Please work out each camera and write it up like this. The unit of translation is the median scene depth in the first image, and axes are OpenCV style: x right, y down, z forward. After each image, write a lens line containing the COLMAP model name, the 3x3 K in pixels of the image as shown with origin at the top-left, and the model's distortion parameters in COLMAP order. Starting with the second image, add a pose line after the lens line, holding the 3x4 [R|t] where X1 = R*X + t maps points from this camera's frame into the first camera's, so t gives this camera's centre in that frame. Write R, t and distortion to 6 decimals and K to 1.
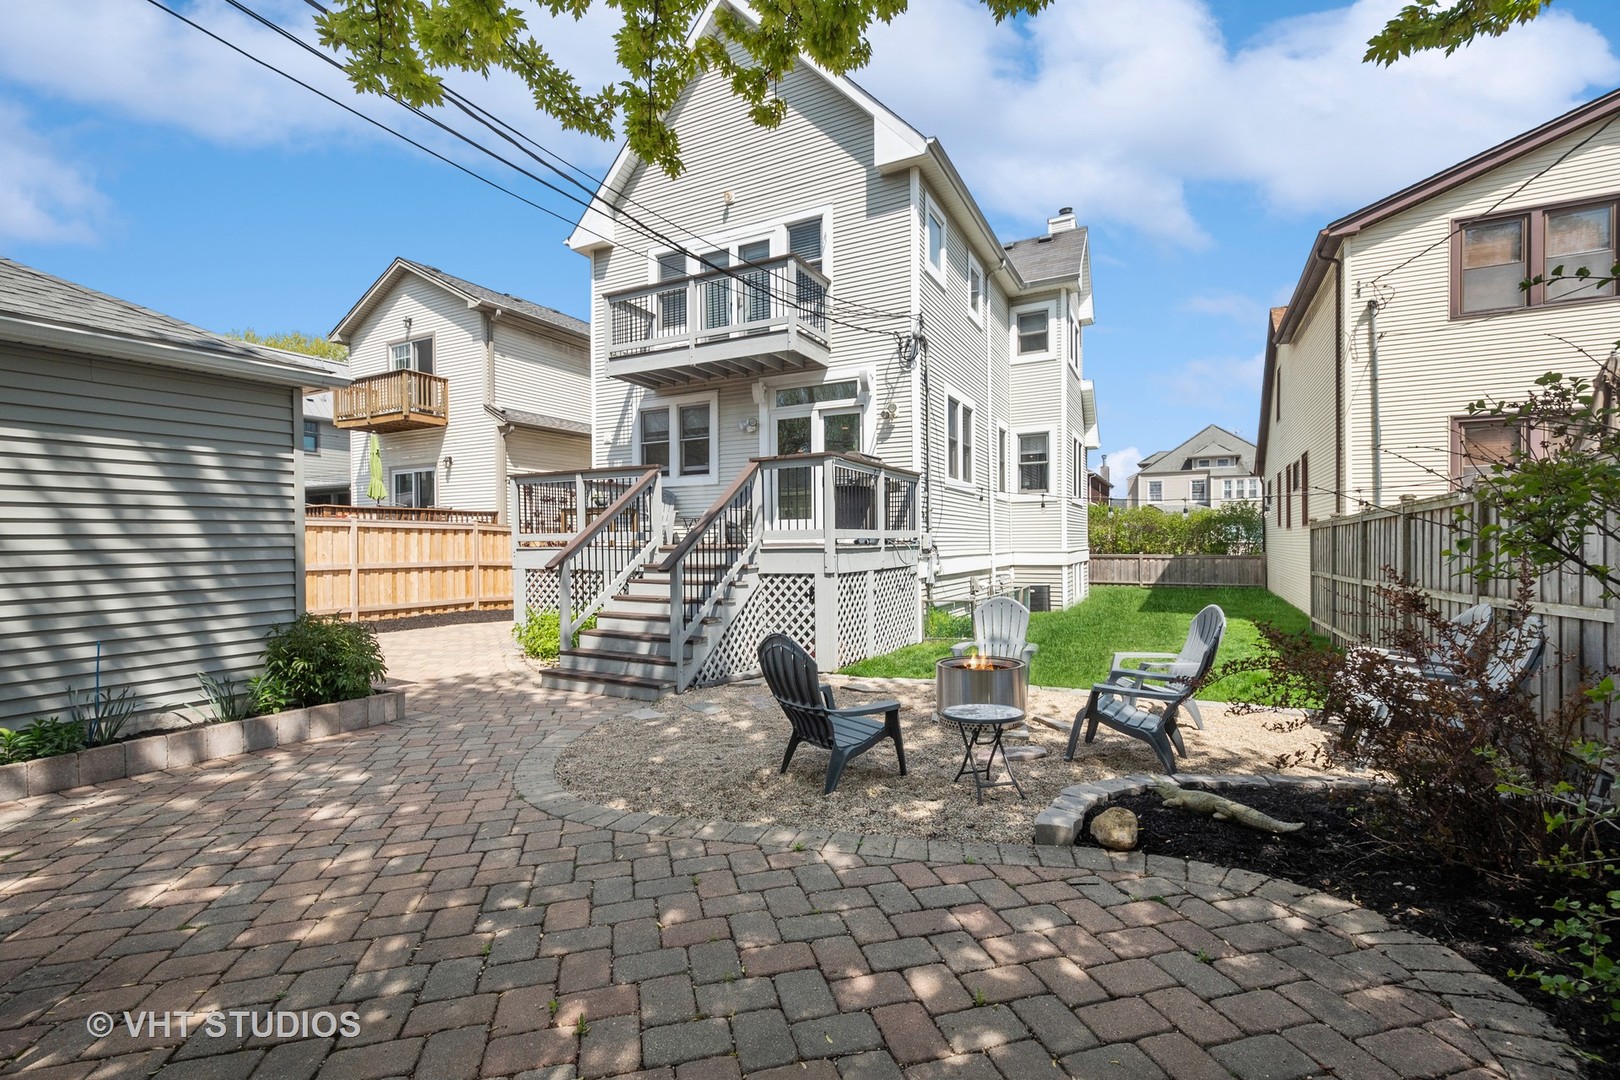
lens RADIAL K [[711.8, 0, 808.9], [0, 711.8, 544.1], [0, 0, 1]] dist [0.010304, -0.003628]
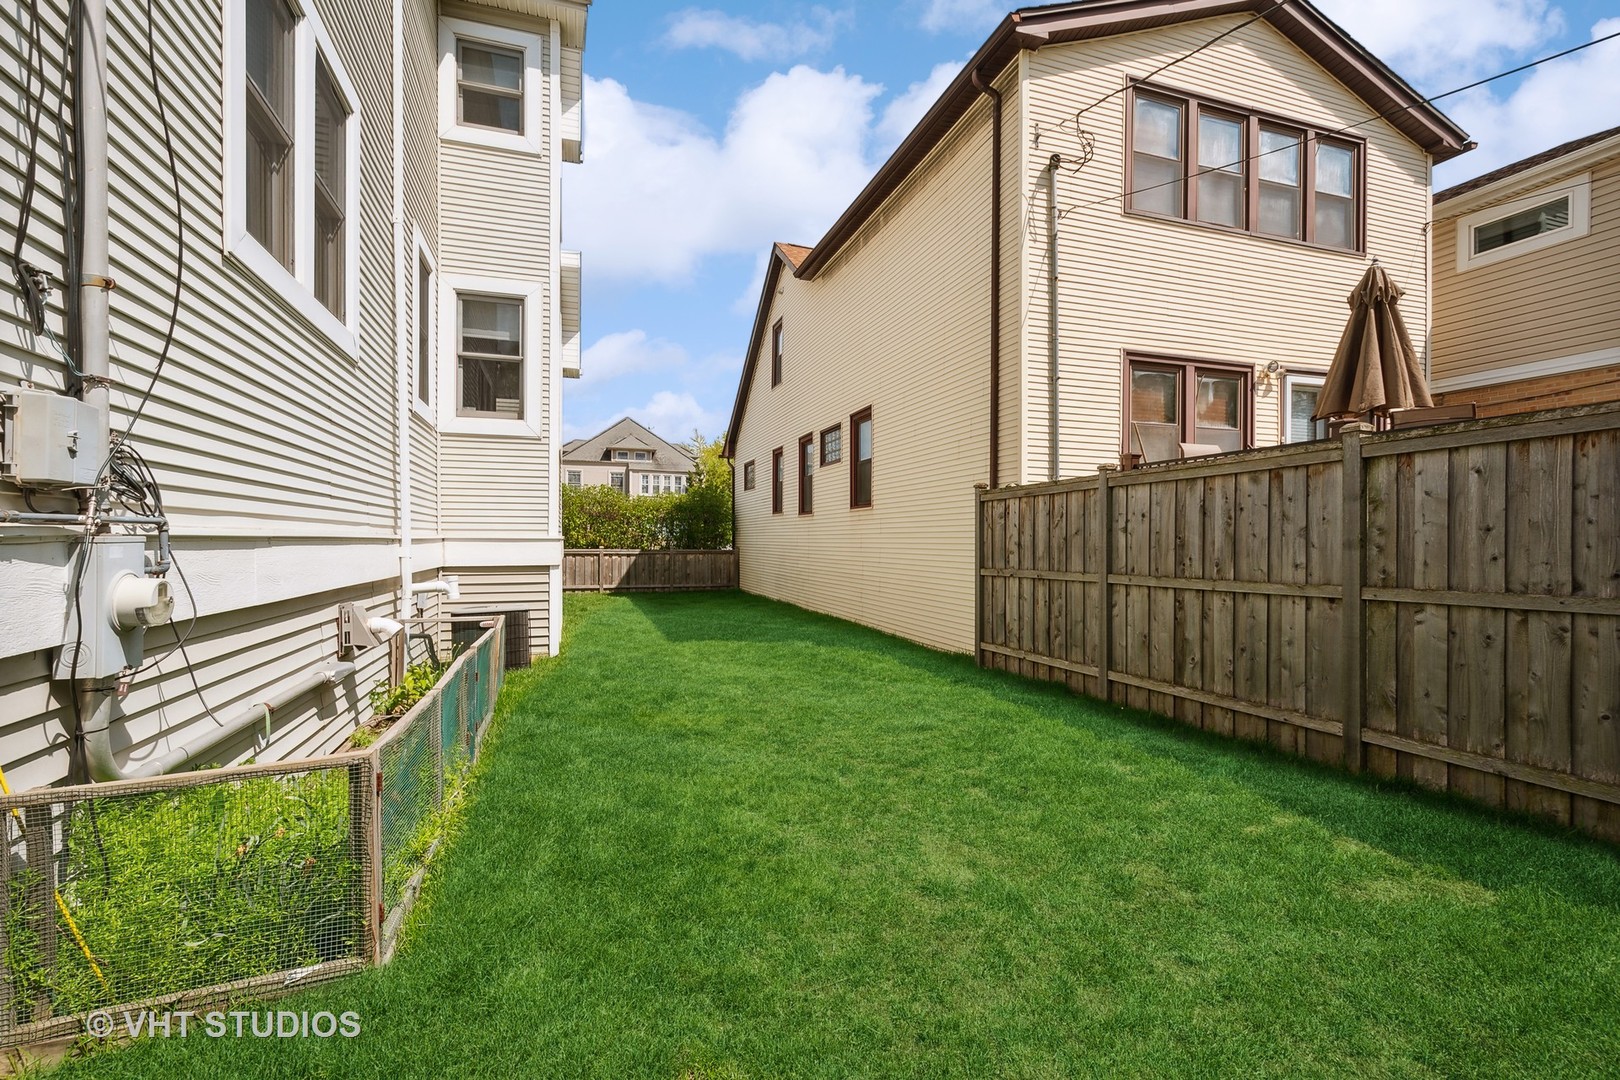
lens RADIAL K [[711.8, 0, 809.3], [0, 711.8, 541.1], [0, 0, 1]] dist [0.010304, -0.003628]
pose [[0.688117, 0.009006, 0.725544, 0.115009], [-0.007335, 0.999958, -0.005456, 0.013896], [-0.725563, -0.001568, 0.688154, 0.517179]]
